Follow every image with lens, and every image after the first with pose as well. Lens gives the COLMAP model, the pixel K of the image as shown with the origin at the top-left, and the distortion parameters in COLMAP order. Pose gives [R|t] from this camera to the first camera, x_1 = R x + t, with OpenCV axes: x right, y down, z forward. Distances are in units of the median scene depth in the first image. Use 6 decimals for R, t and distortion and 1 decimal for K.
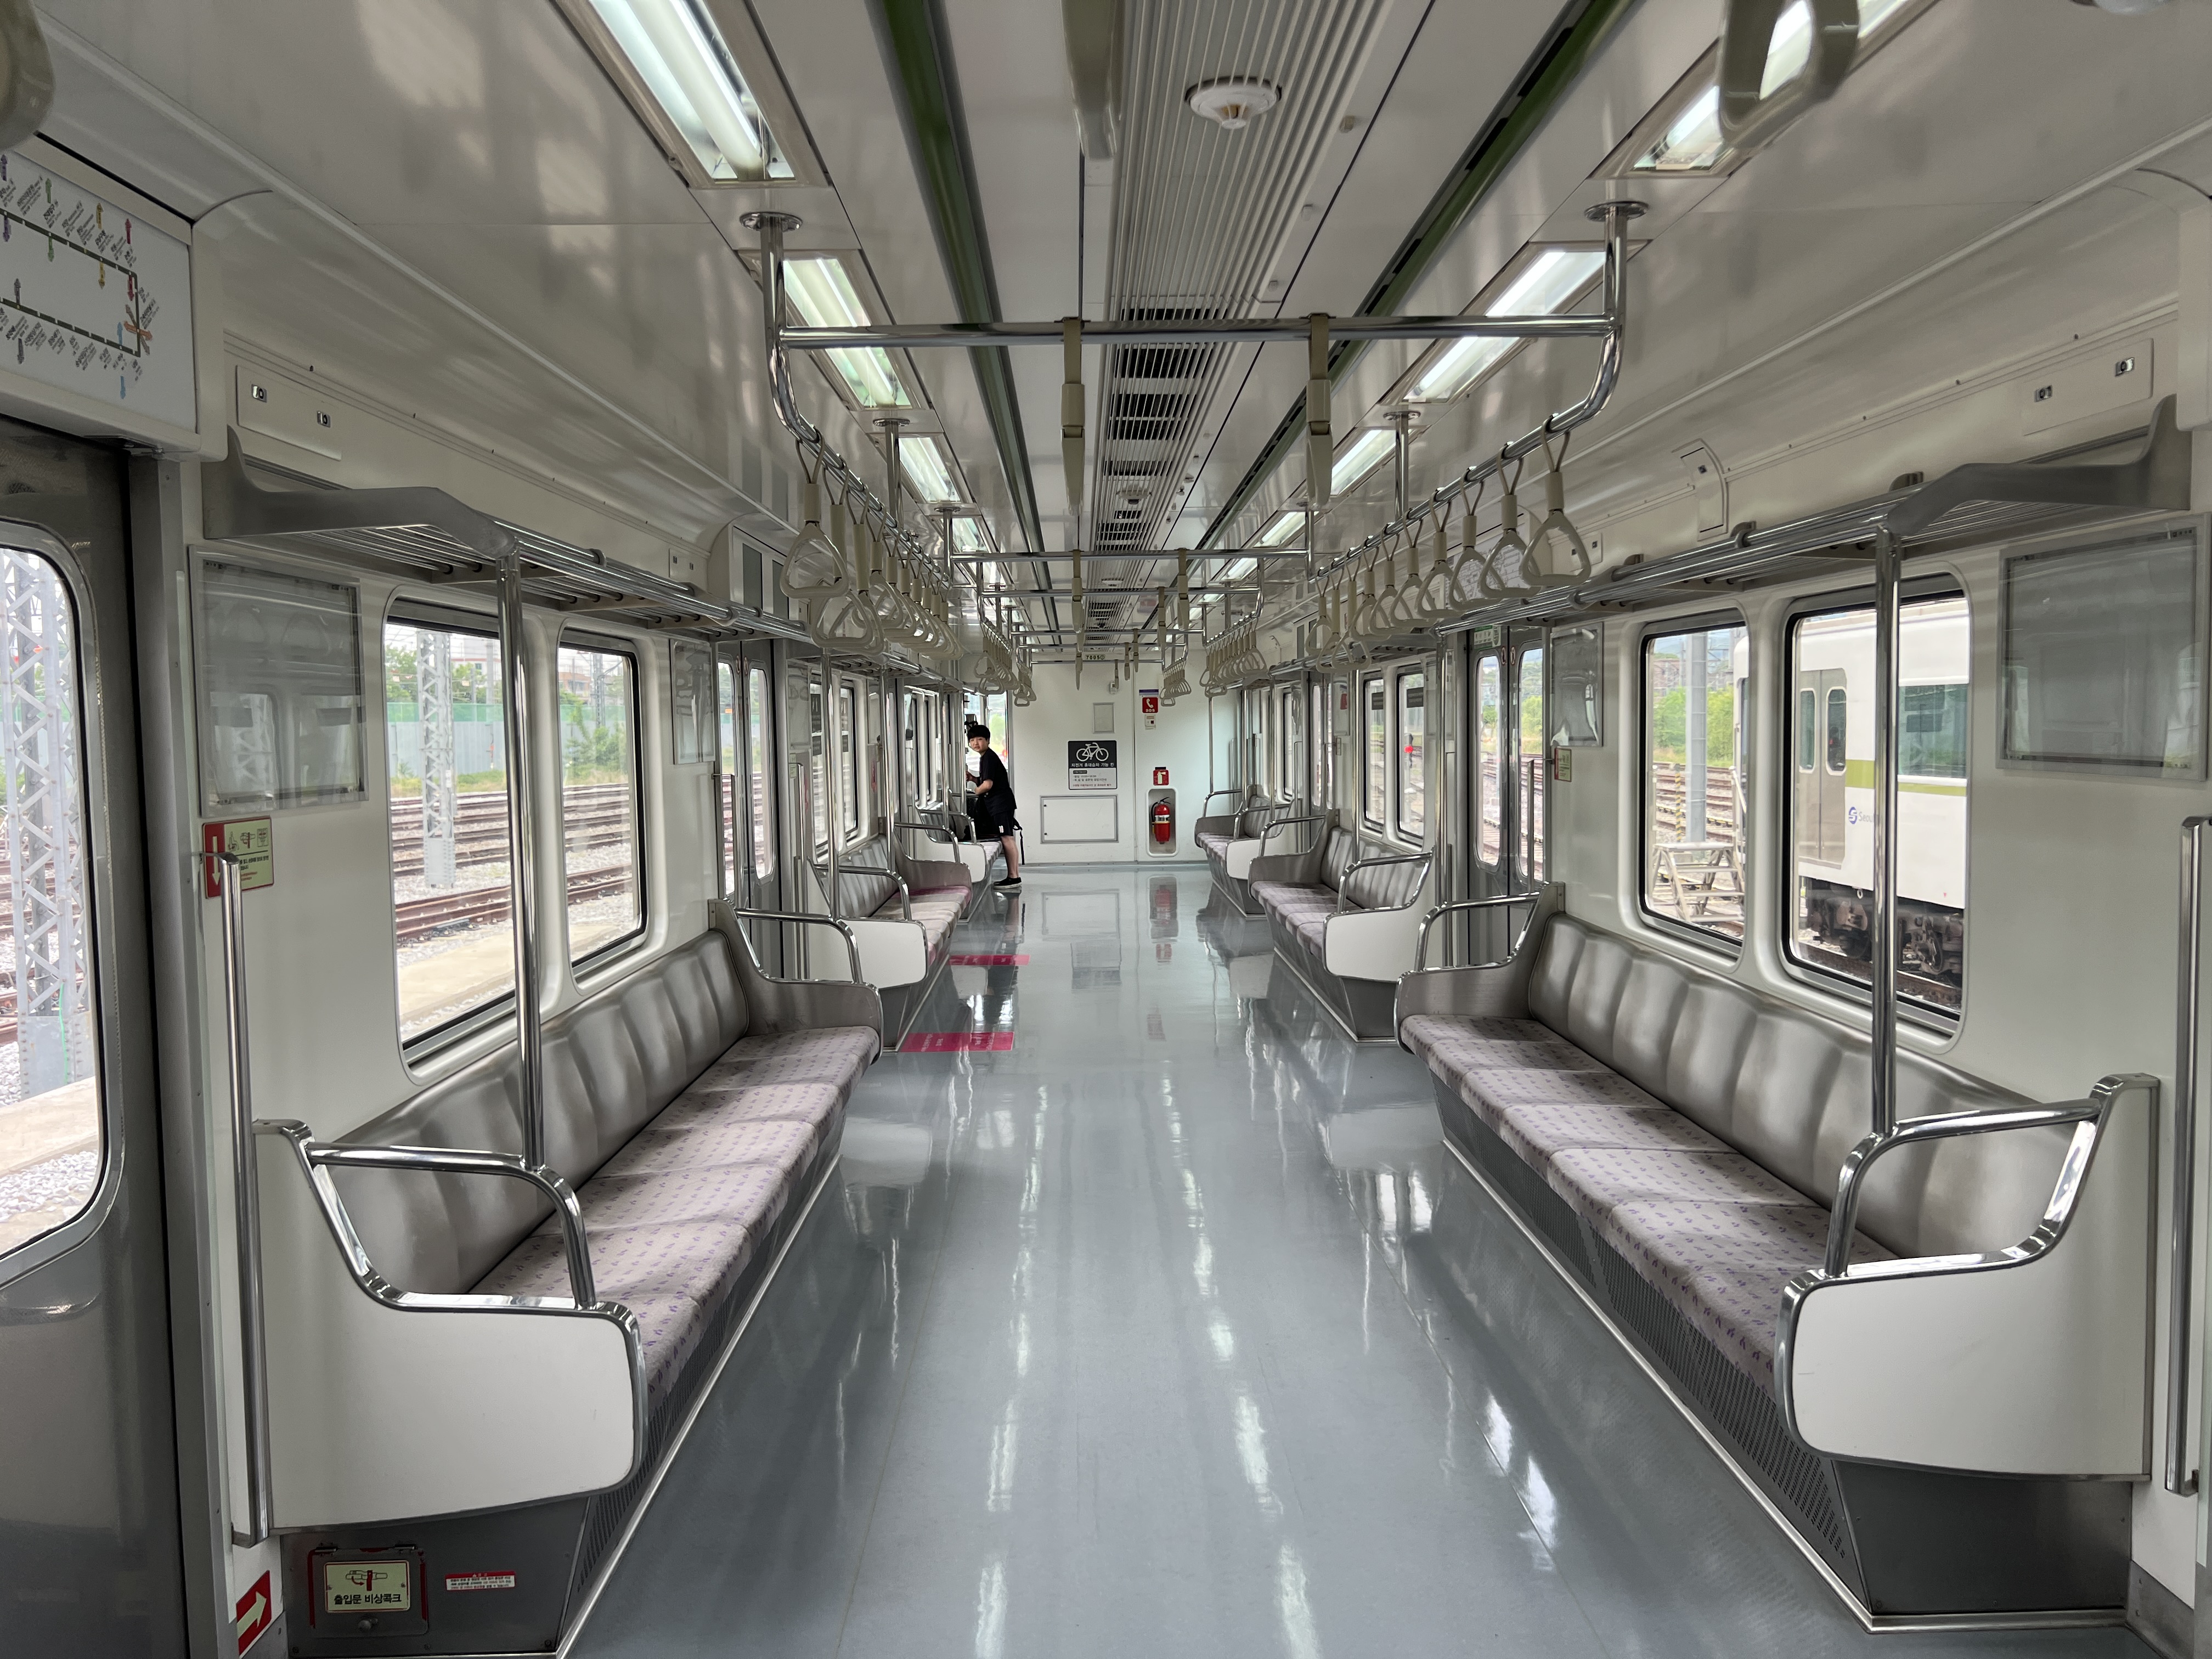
lens RADIAL K [[1693.8, 0, 1108.4], [0, 1693.8, 832.7], [0, 0, 1]] dist [0.038542, -0.047505]
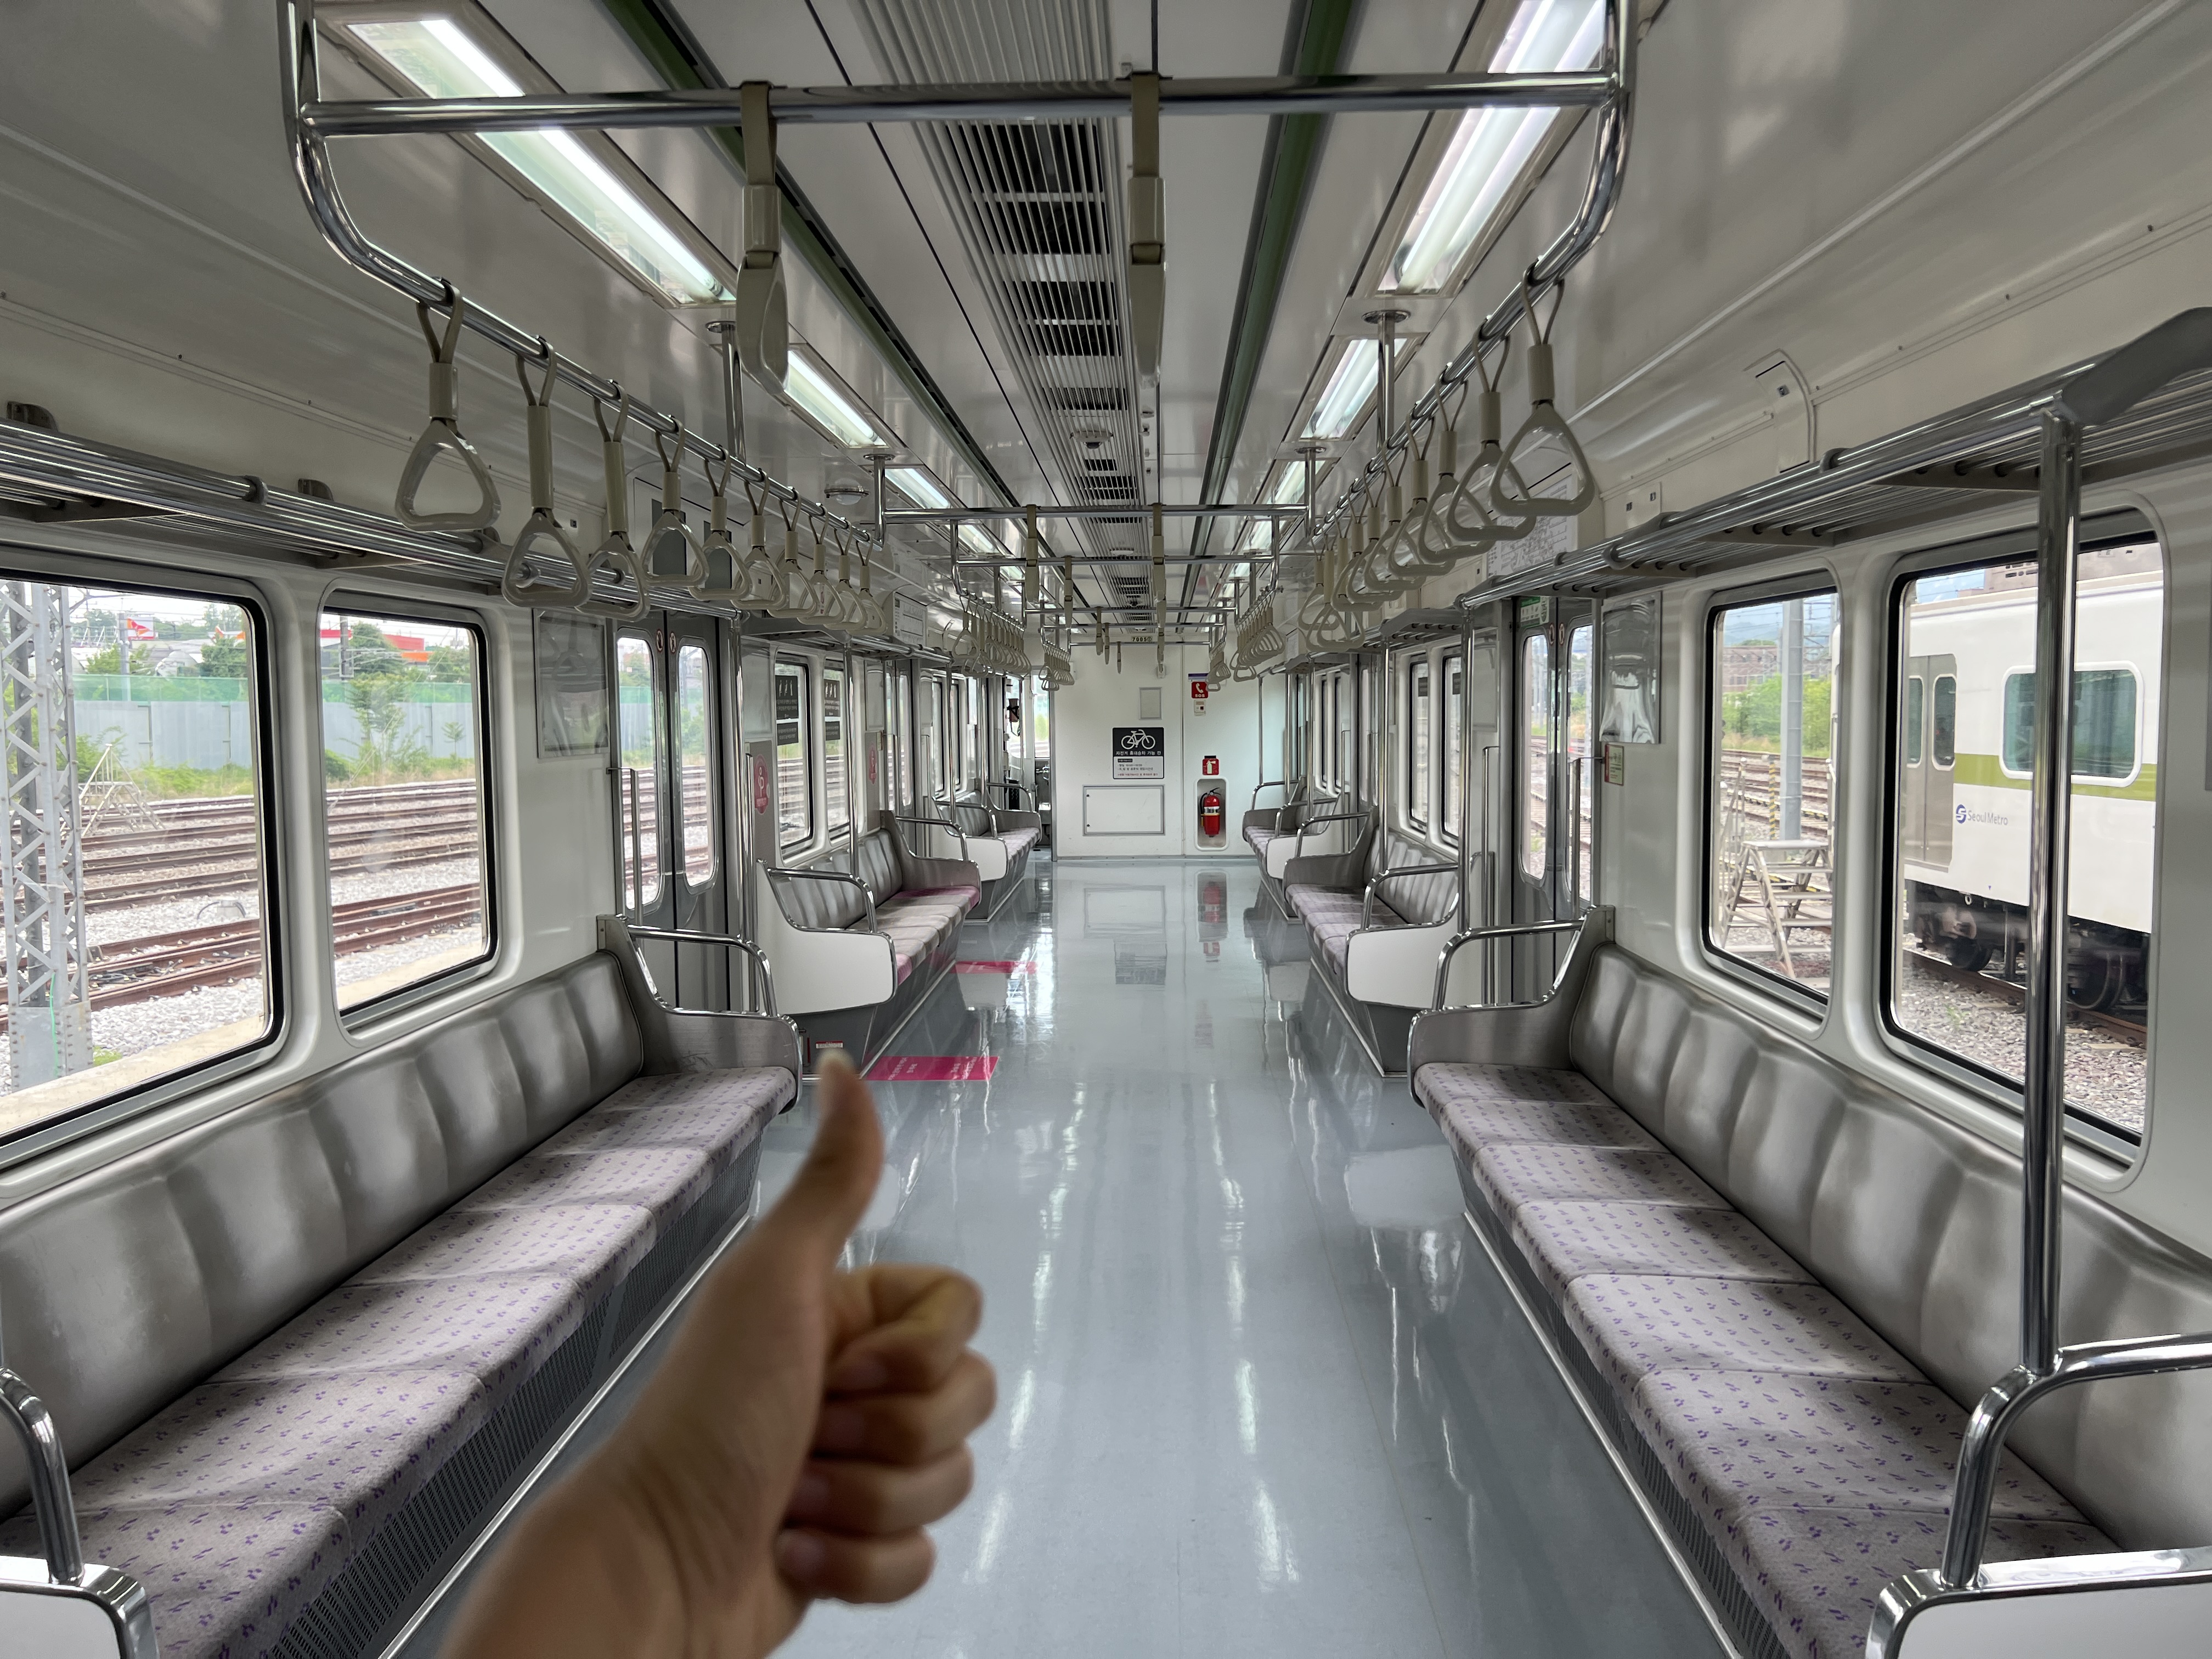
lens RADIAL K [[1693.8, 0, 1106.8], [0, 1693.8, 831.0], [0, 0, 1]] dist [0.038542, -0.047505]
pose [[0.998675, 0.009067, -0.050664, 0.068496], [-0.008653, 0.999927, 0.008376, -0.013715], [0.050736, -0.007927, 0.998681, 0.172798]]
